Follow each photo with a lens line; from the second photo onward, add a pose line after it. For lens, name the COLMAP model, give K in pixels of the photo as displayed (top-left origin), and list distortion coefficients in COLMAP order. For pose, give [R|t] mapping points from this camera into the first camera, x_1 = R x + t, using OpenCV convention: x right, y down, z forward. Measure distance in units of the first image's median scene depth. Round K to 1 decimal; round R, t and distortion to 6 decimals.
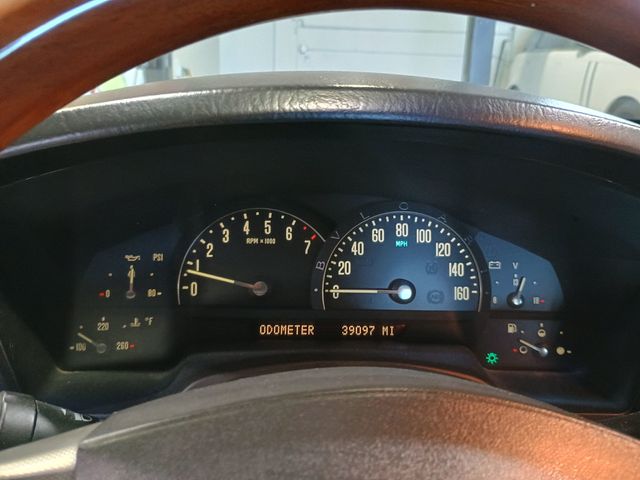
lens RADIAL K [[560.9, 0, 320.9], [0, 560.9, 241.1], [0, 0, 1]] dist [0.051761, -0.055092]
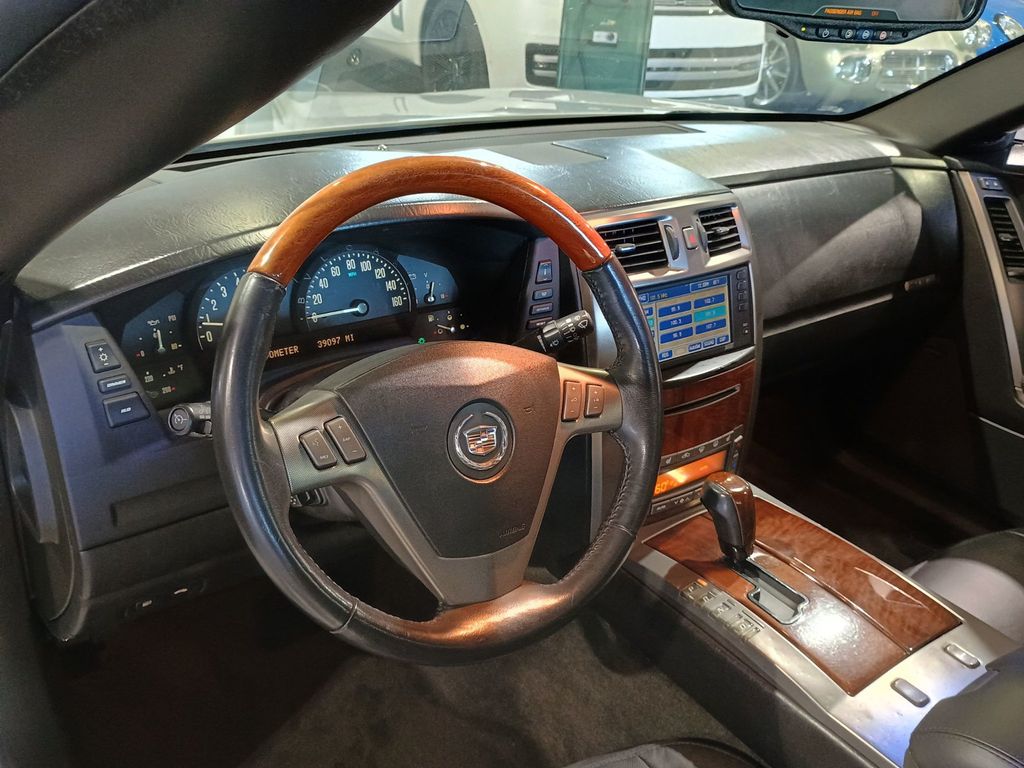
lens RADIAL K [[897.4, 0, 512.4], [0, 897.4, 383.1], [0, 0, 1]] dist [0.051761, -0.055092]
pose [[0.855693, -0.230486, 0.463319, -0.607138], [0.131721, 0.962854, 0.235714, -0.207382], [-0.500438, -0.140670, 0.854268, -1.131750]]
